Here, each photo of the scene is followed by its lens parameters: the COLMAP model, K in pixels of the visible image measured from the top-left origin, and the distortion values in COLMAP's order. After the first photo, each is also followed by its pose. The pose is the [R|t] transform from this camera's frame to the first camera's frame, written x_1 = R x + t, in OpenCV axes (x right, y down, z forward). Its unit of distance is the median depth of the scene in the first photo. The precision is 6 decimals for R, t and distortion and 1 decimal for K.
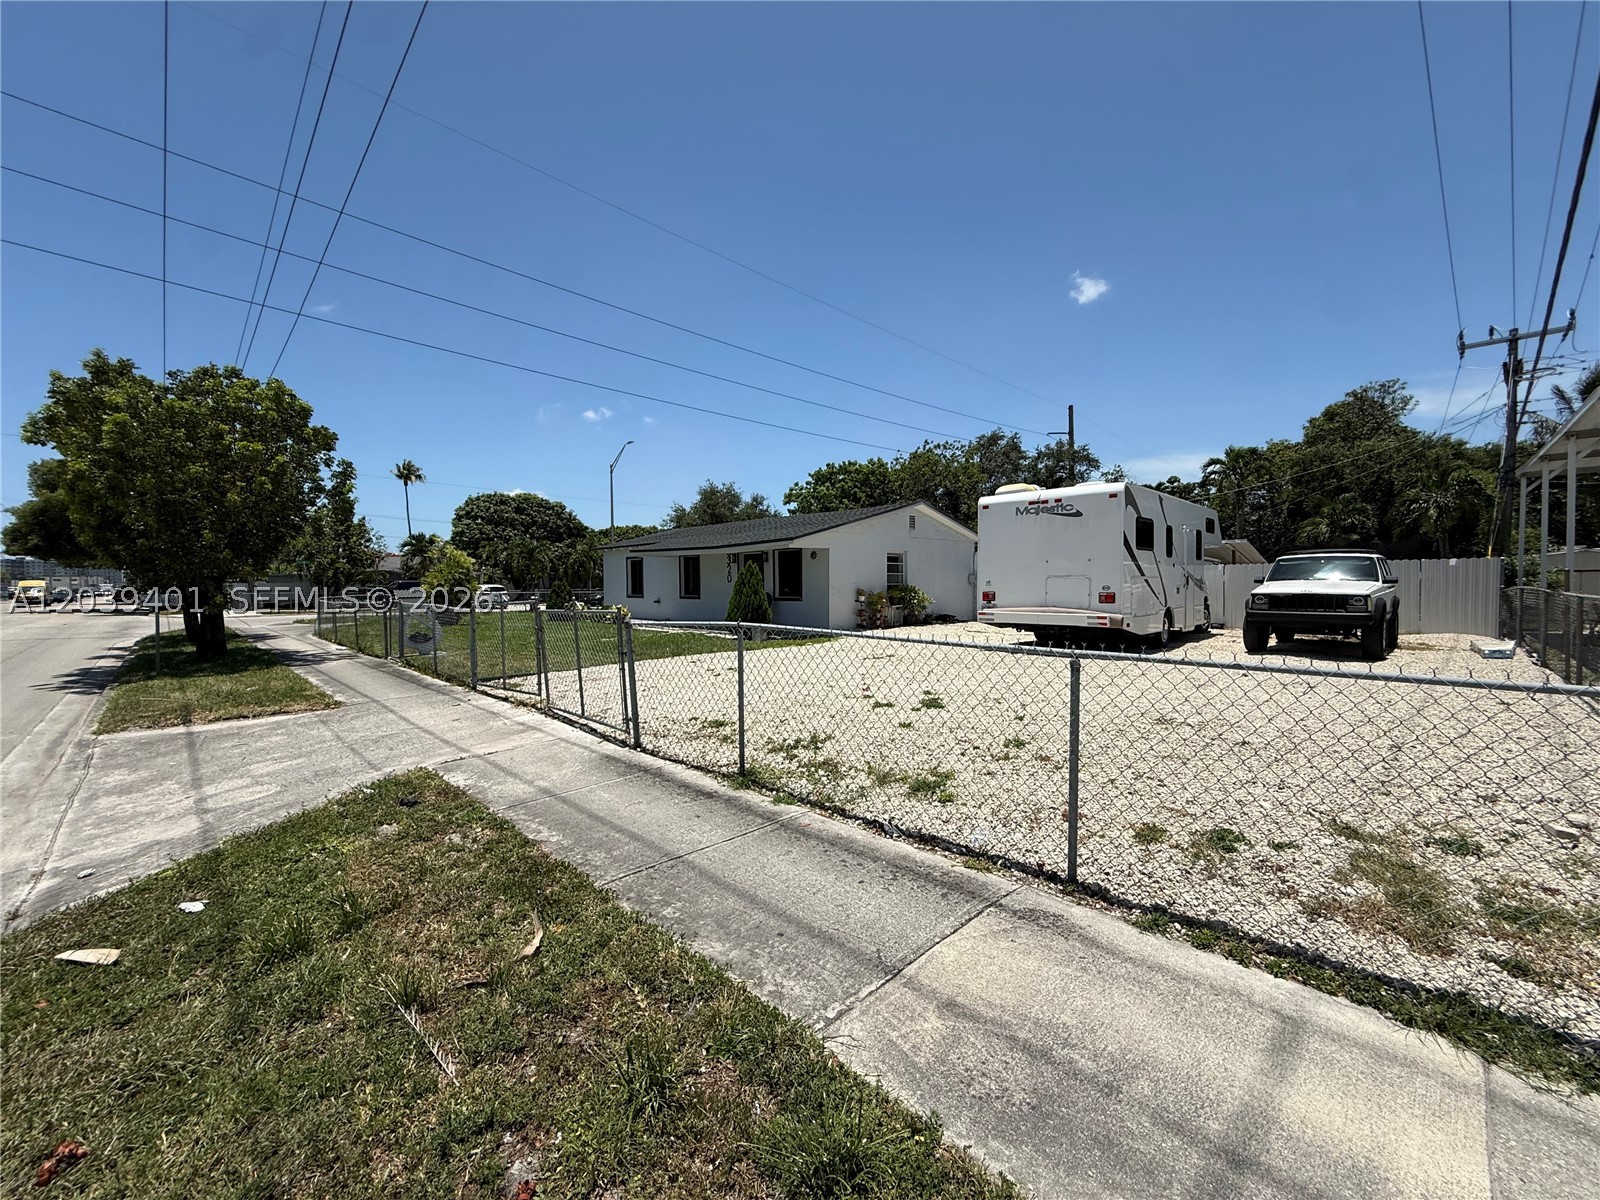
lens RADIAL K [[636.7, 0, 793.7], [0, 636.7, 601.8], [0, 0, 1]] dist [0.000003, -0.000129]
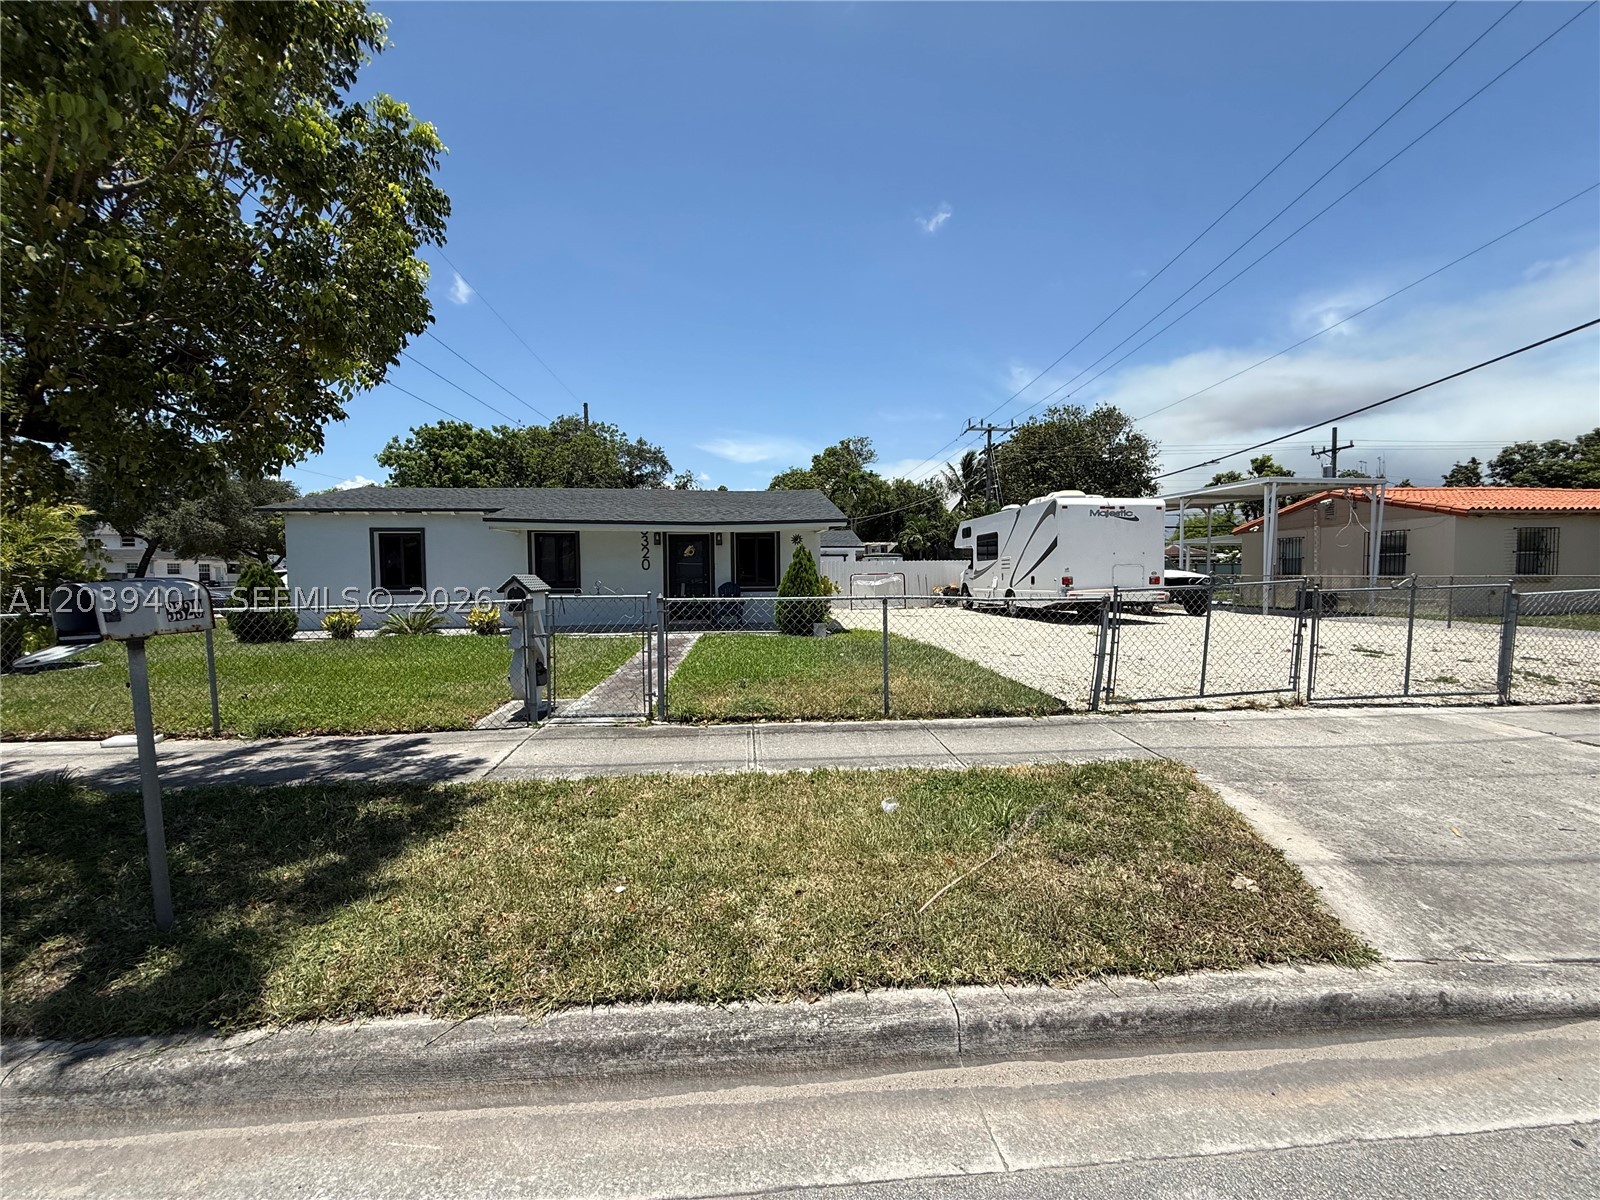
lens RADIAL K [[636.7, 0, 793.7], [0, 636.7, 601.8], [0, 0, 1]] dist [0.000003, -0.000129]
pose [[0.627267, -0.031130, 0.778182, -0.955569], [0.025957, 0.999481, 0.019060, -0.004679], [-0.778371, 0.008243, 0.627750, 0.631417]]
